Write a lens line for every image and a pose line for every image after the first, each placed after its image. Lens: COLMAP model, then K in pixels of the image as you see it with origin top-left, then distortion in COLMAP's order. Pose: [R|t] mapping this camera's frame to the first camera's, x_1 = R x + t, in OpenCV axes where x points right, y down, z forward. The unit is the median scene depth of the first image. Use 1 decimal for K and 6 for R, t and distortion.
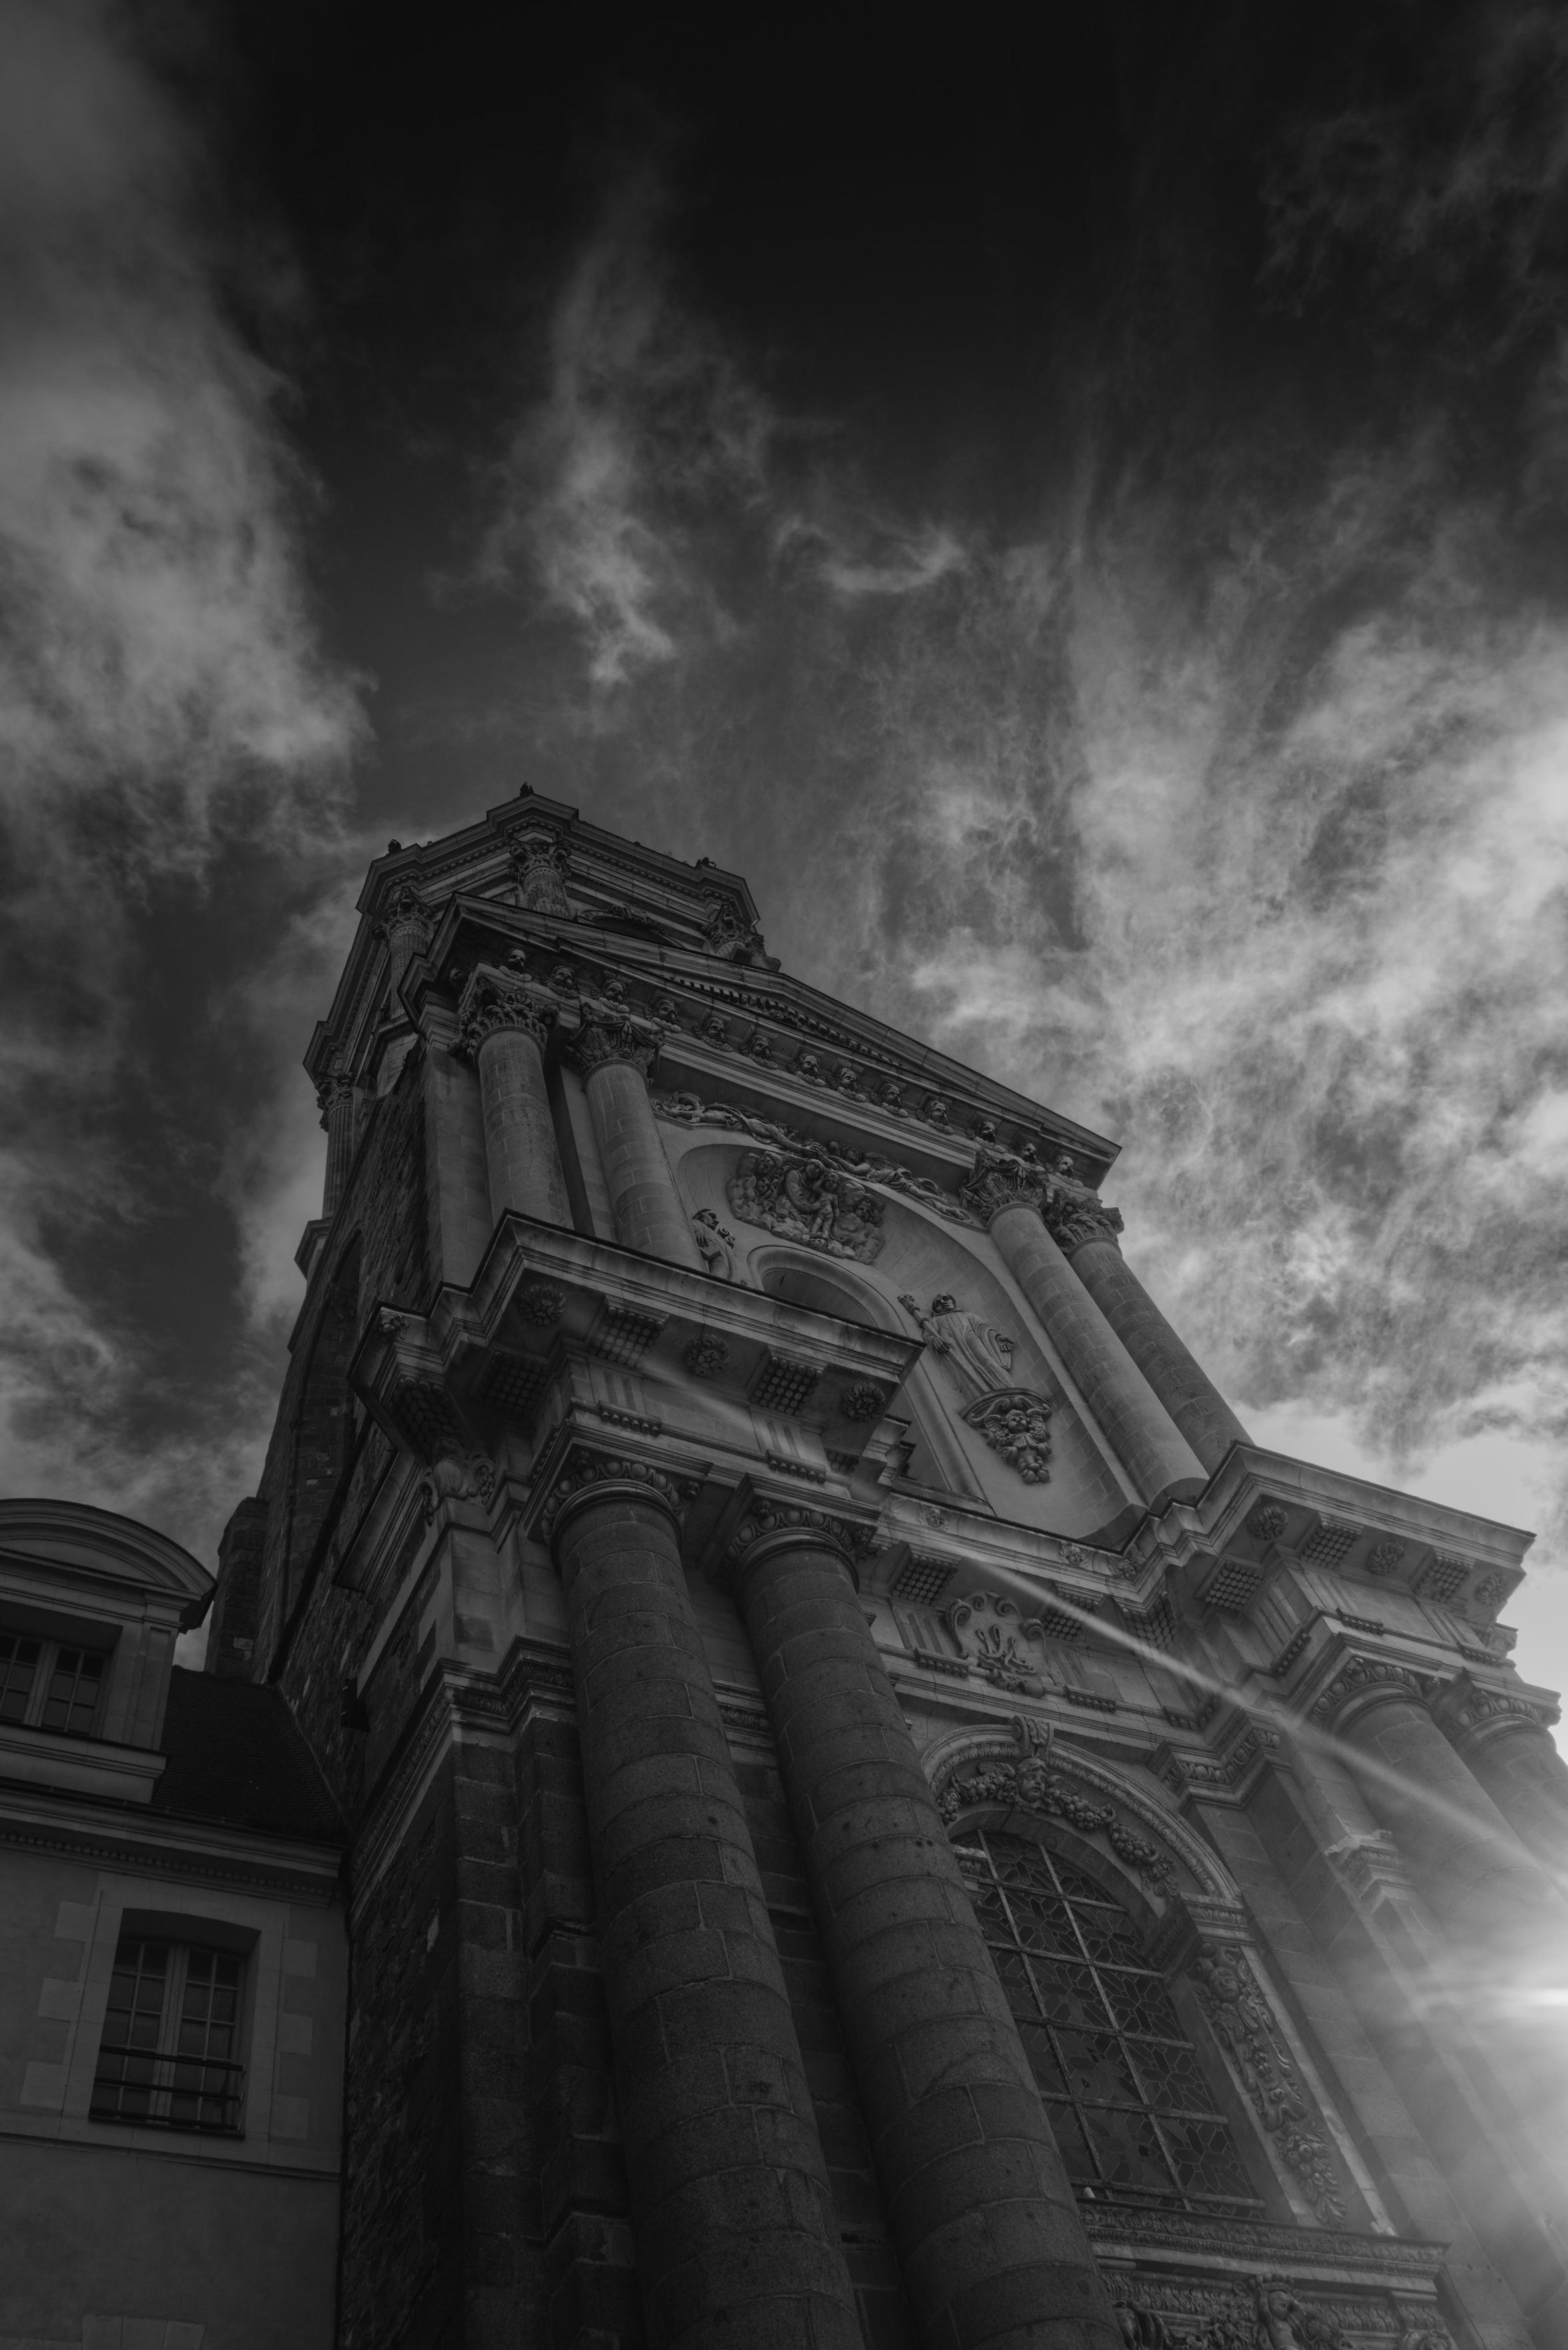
lens RADIAL K [[1803.1, 0, 784.0], [0, 1803.1, 1175.0], [0, 0, 1]] dist [-0.062157, 0.188367]
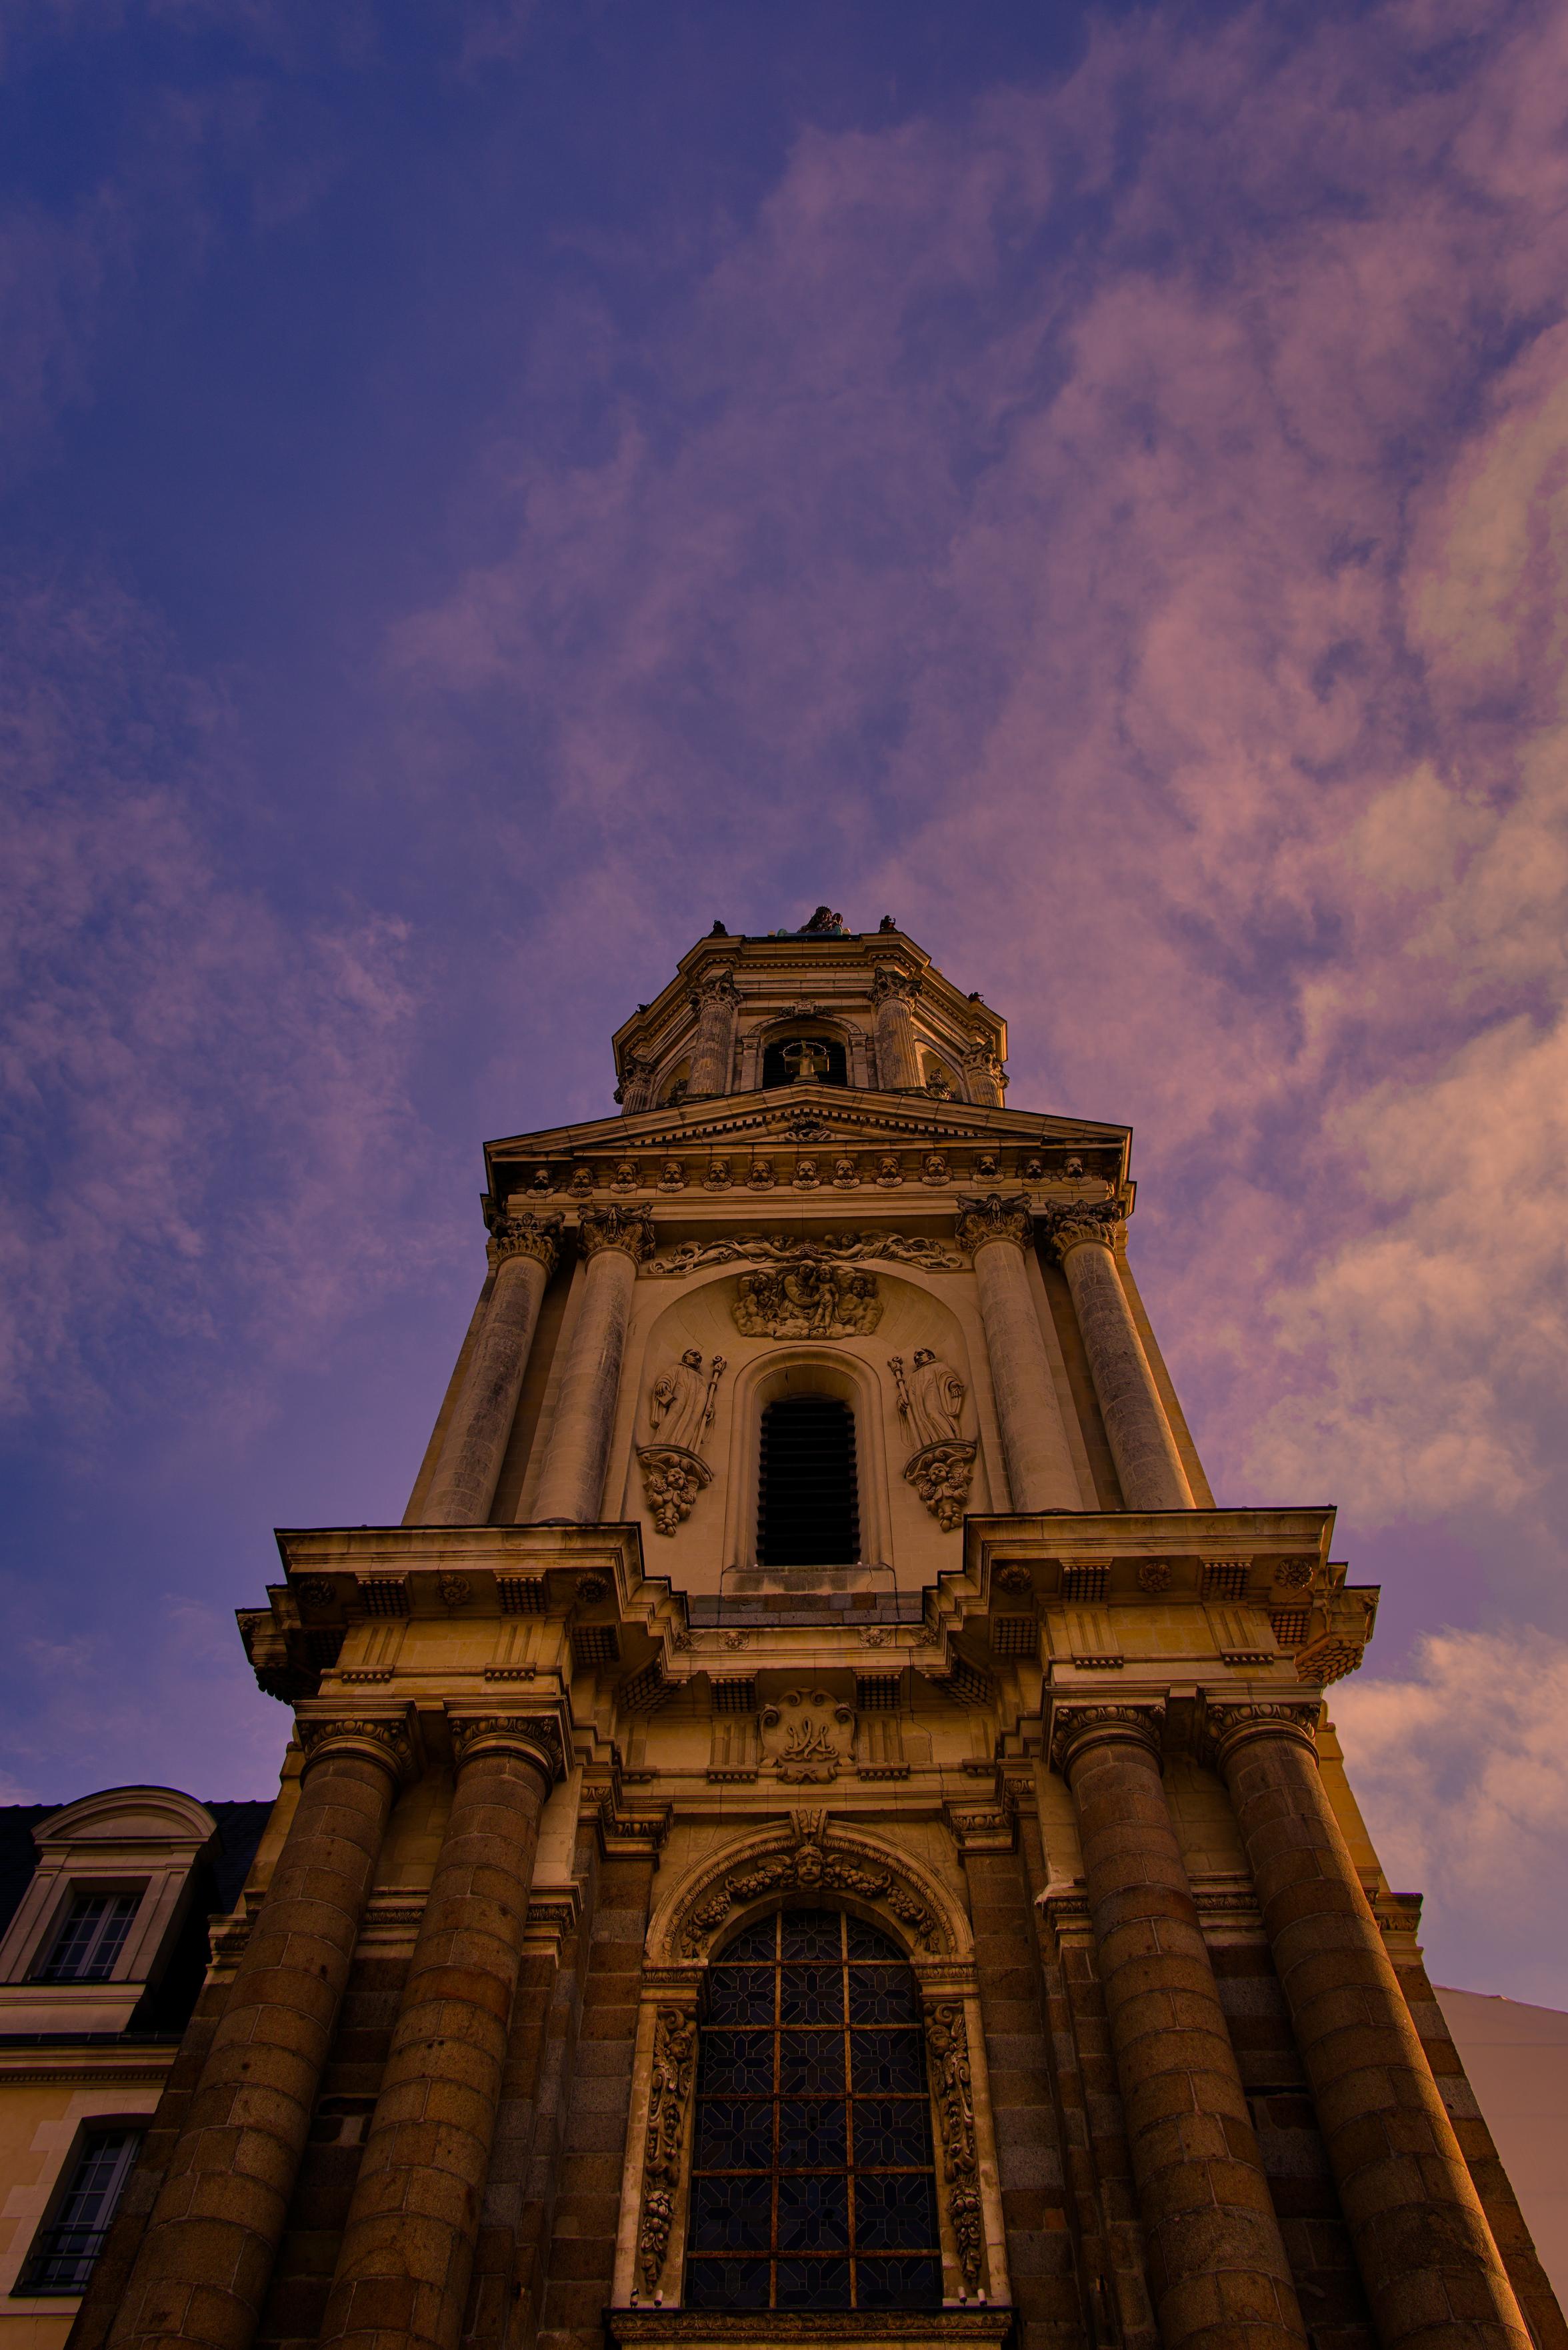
lens RADIAL K [[1567.2, 0, 784.0], [0, 1567.2, 1175.0], [0, 0, 1]] dist [-0.002539, 0.065325]
pose [[0.864844, -0.304549, -0.399117, 0.593151], [0.328649, 0.944414, -0.008494, -0.078573], [0.379518, -0.123823, 0.916861, 0.087056]]
